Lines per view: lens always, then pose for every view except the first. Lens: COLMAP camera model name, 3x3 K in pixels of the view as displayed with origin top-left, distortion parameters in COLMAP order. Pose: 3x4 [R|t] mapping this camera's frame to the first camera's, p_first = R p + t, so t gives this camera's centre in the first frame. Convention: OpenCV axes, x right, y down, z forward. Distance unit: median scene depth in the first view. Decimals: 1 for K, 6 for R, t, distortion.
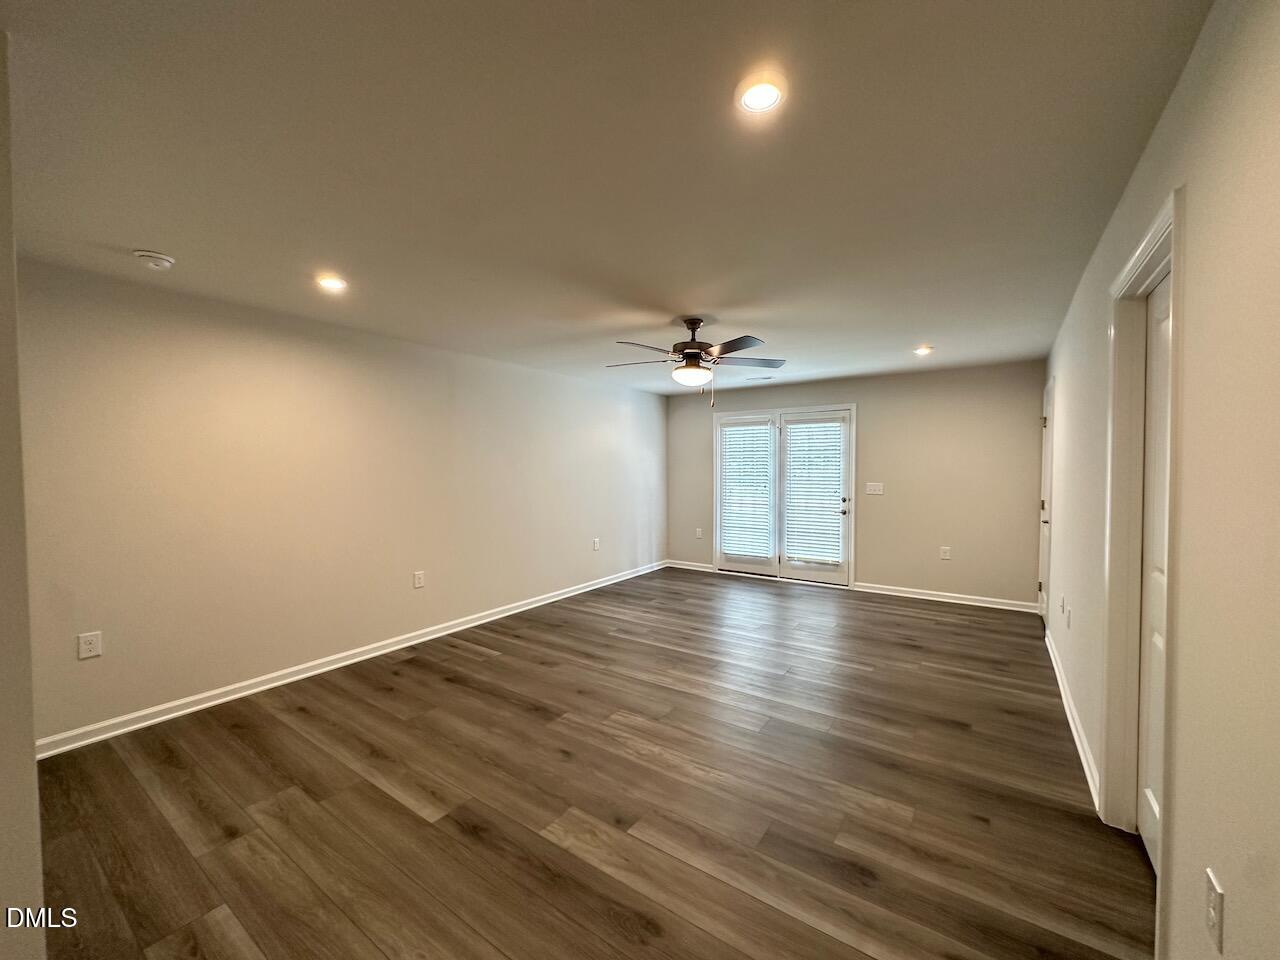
lens RADIAL K [[511.6, 0, 639.2], [0, 511.6, 480.0], [0, 0, 1]] dist [0.000460, 0.000061]
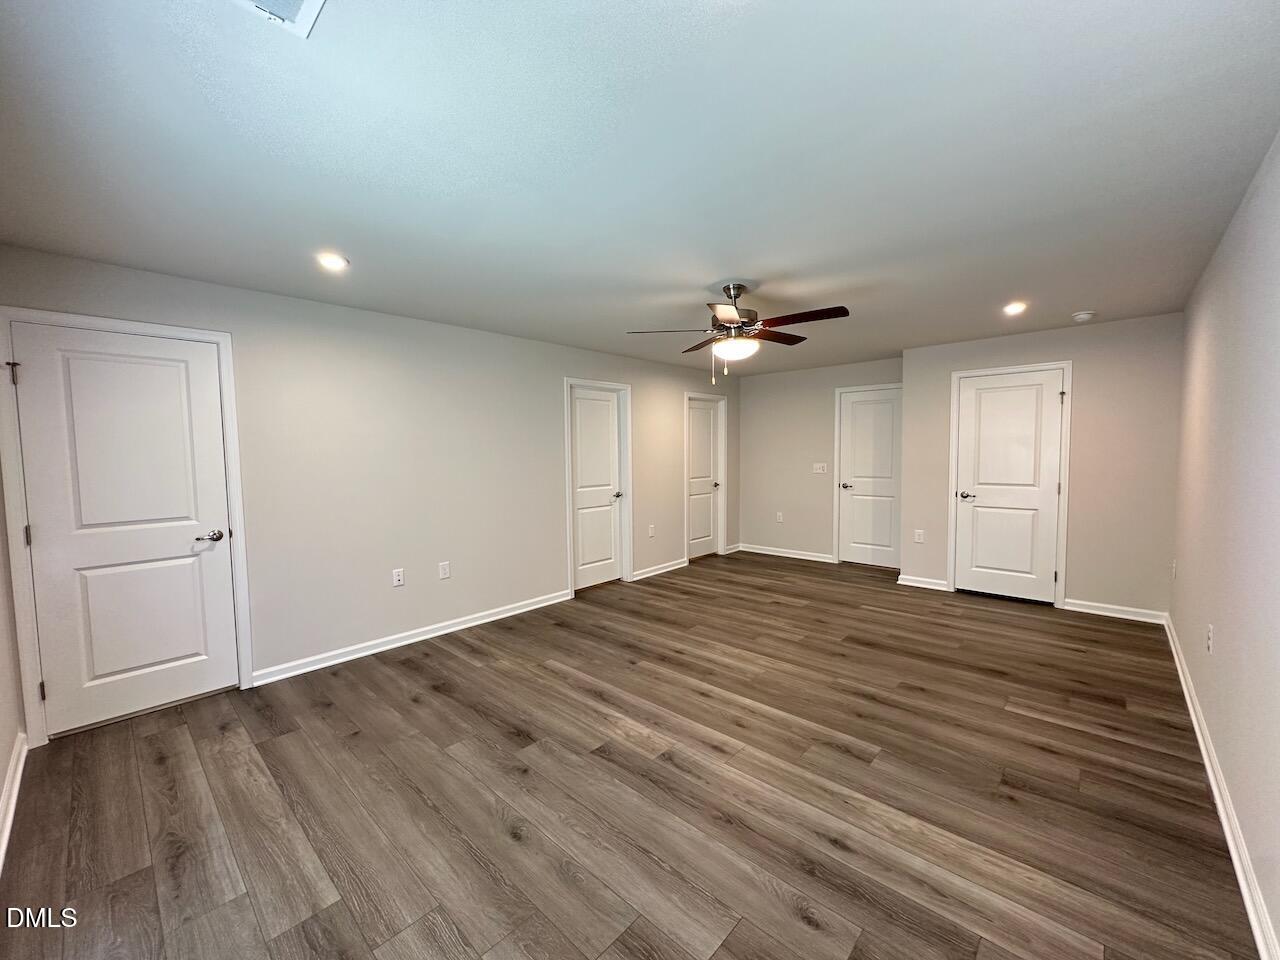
lens RADIAL K [[511.6, 0, 640.0], [0, 511.6, 481.4], [0, 0, 1]] dist [0.000460, 0.000061]
pose [[-0.990450, 0.006930, 0.137696, 0.157824], [0.018912, 0.996124, 0.085898, -0.054304], [-0.136568, 0.087682, -0.986743, 2.059274]]
